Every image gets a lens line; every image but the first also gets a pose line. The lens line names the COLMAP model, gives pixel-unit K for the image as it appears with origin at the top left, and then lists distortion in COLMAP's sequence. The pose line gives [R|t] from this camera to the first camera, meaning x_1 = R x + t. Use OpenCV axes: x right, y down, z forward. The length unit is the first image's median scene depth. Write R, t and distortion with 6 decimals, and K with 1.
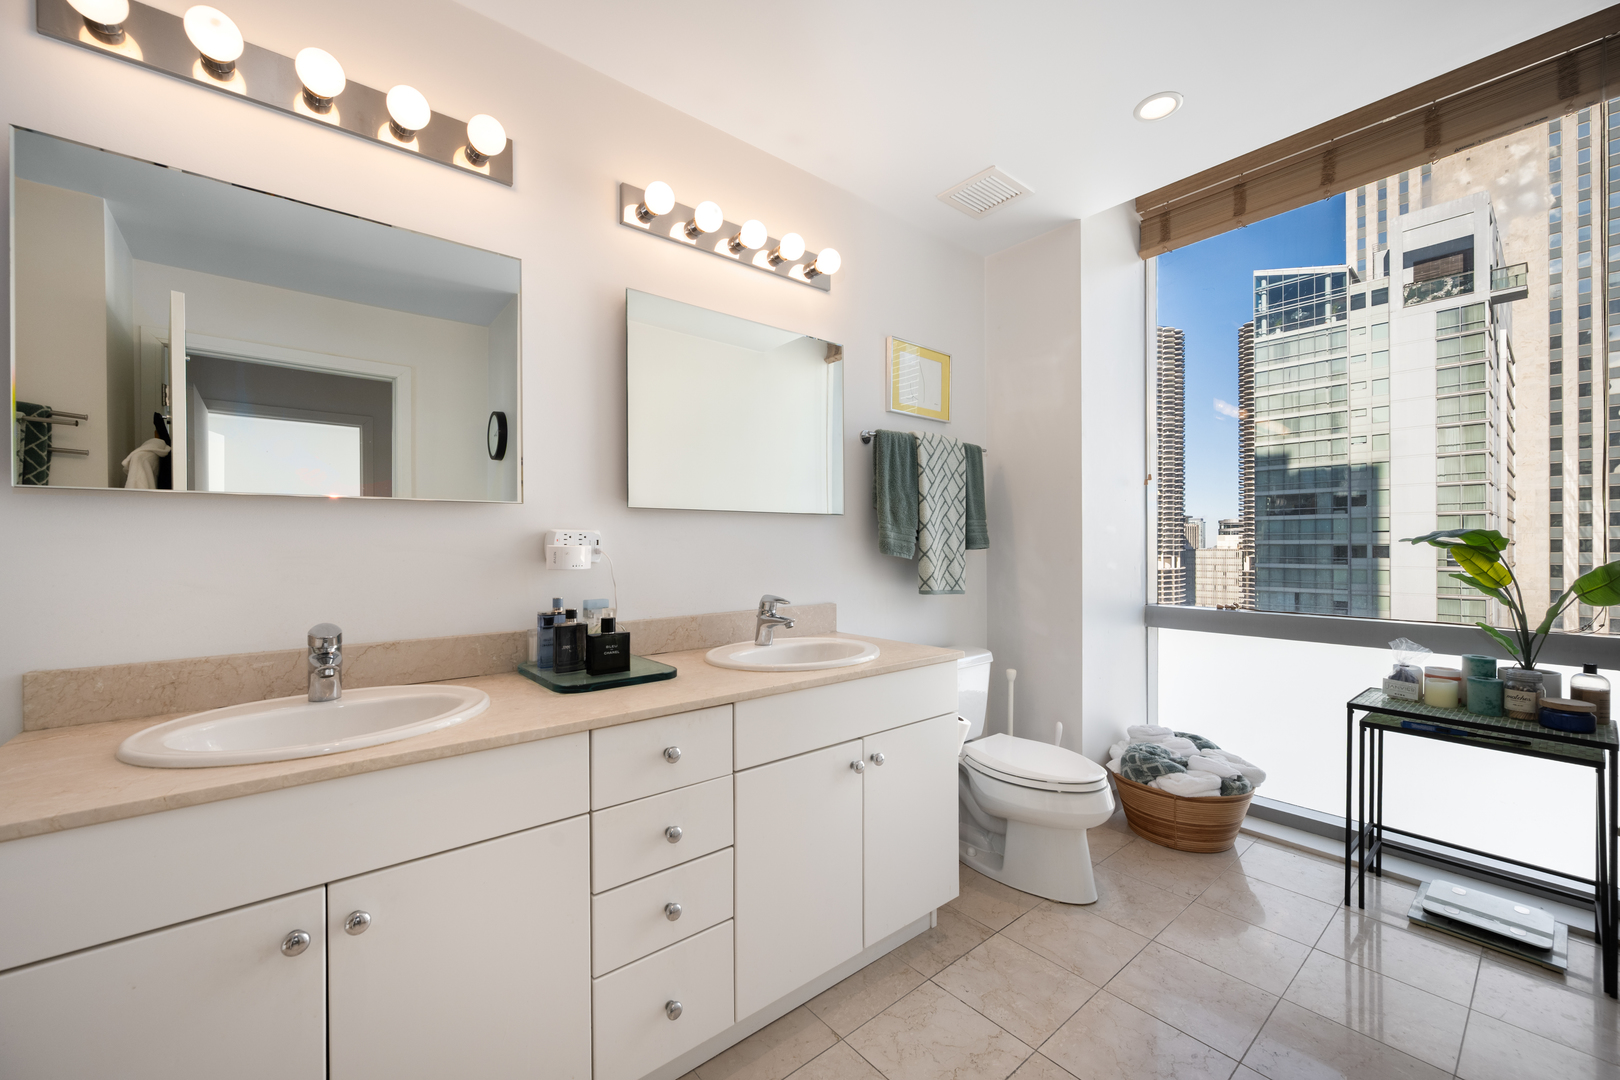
lens RADIAL K [[634.1, 0, 812.0], [0, 634.1, 548.2], [0, 0, 1]] dist [-0.003447, -0.000282]
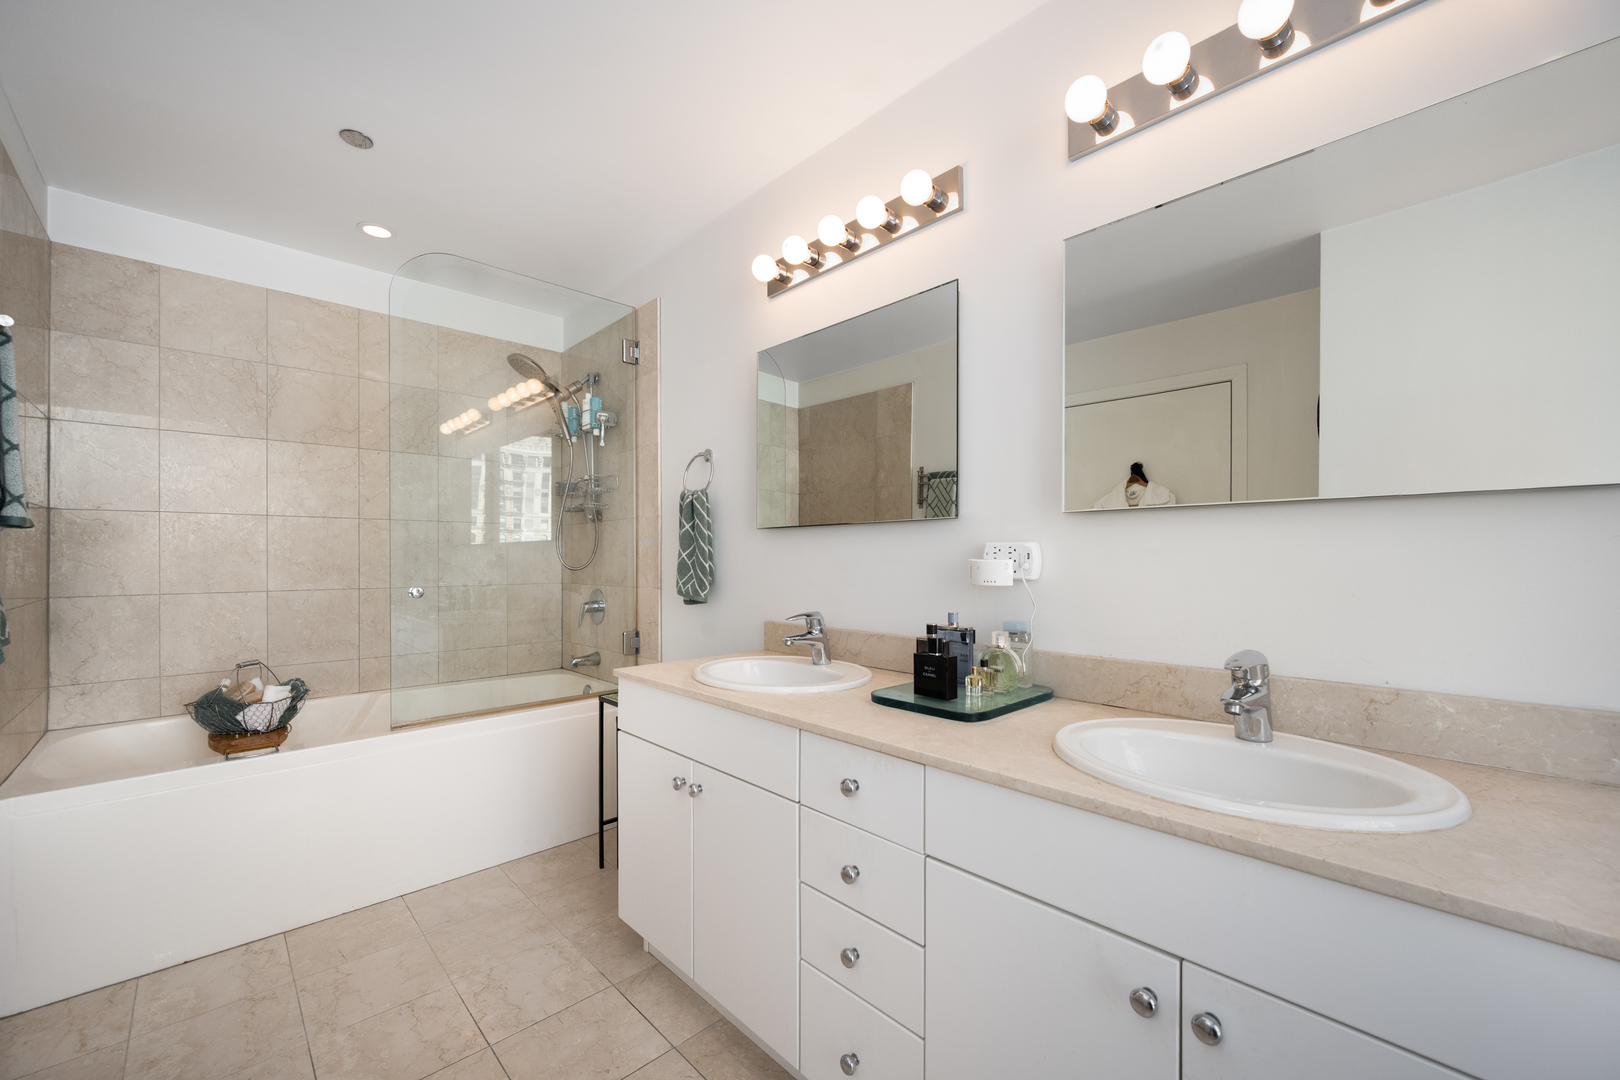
lens RADIAL K [[646.2, 0, 815.1], [0, 646.2, 551.0], [0, 0, 1]] dist [-0.000668, -0.000285]
pose [[0.081492, -0.003986, -0.996666, 0.568112], [-0.006342, 0.999970, -0.004518, -0.011031], [0.996654, 0.006689, 0.081465, 0.696259]]
